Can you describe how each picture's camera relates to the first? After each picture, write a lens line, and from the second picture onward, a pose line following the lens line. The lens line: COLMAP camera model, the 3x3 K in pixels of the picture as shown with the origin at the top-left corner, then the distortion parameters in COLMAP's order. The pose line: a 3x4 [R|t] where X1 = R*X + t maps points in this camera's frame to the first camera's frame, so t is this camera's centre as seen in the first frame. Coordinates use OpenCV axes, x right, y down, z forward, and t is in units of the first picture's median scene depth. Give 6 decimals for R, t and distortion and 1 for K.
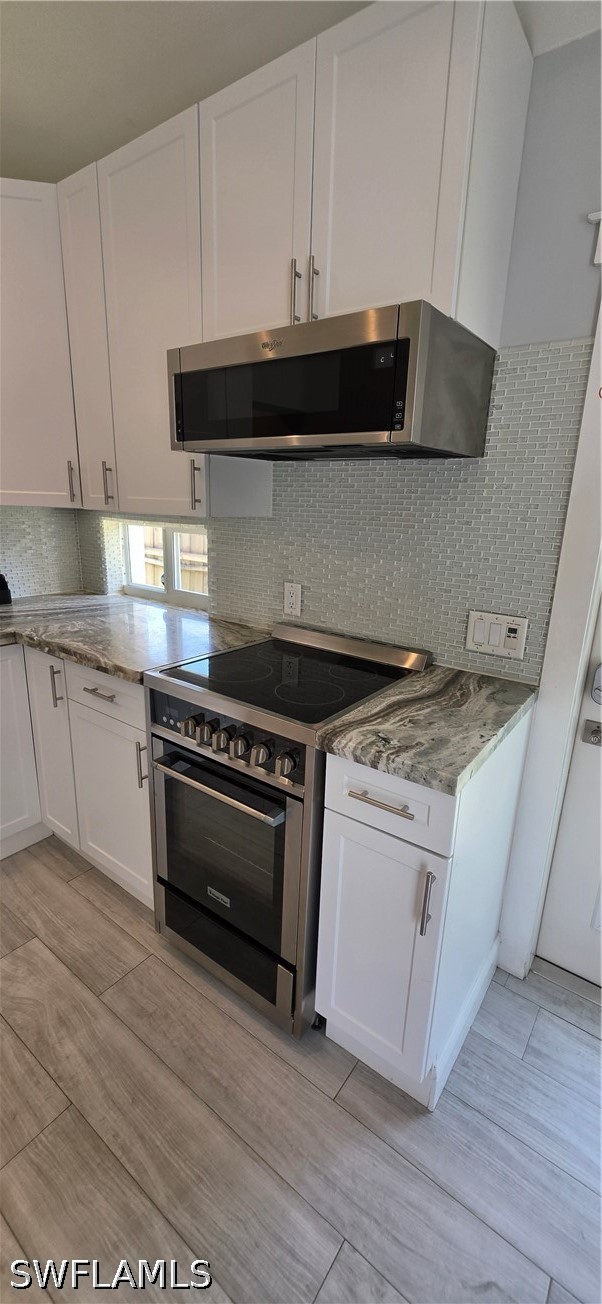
lens RADIAL K [[523.5, 0, 308.3], [0, 523.5, 647.9], [0, 0, 1]] dist [-0.002488, -0.000177]
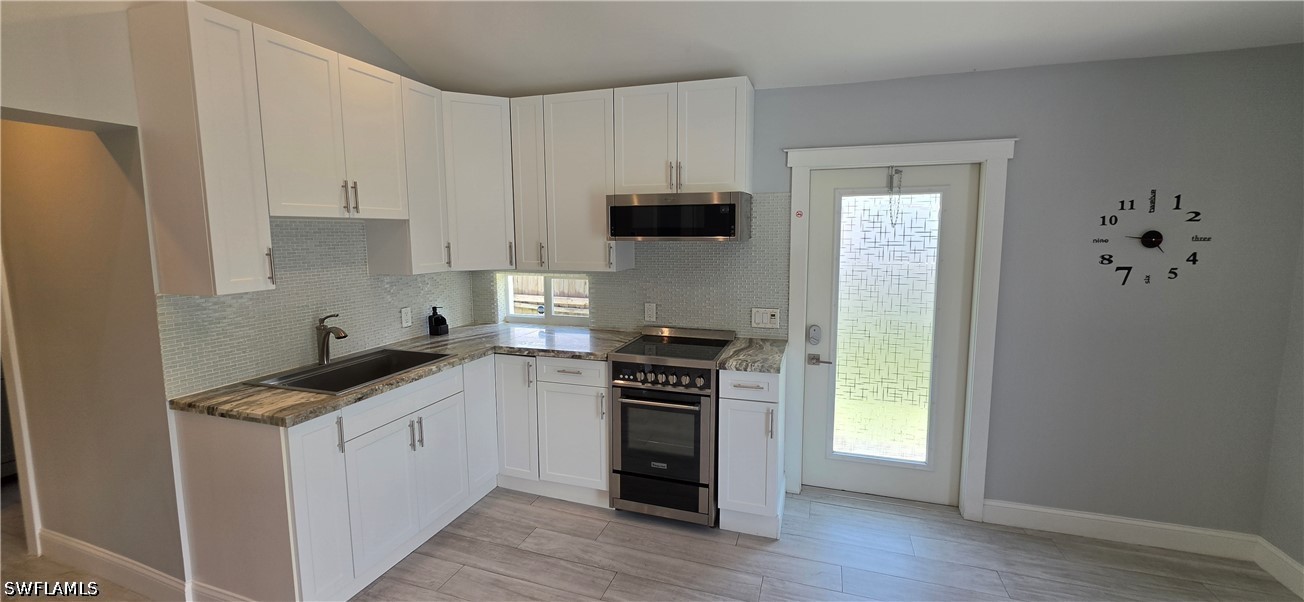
lens RADIAL K [[523.5, 0, 648.6], [0, 523.5, 292.4], [0, 0, 1]] dist [-0.002488, -0.000177]
pose [[0.952457, -0.073814, 0.295596, -0.769120], [0.117399, 0.984204, -0.132512, 0.104924], [-0.281146, 0.160915, 0.946078, -0.963192]]
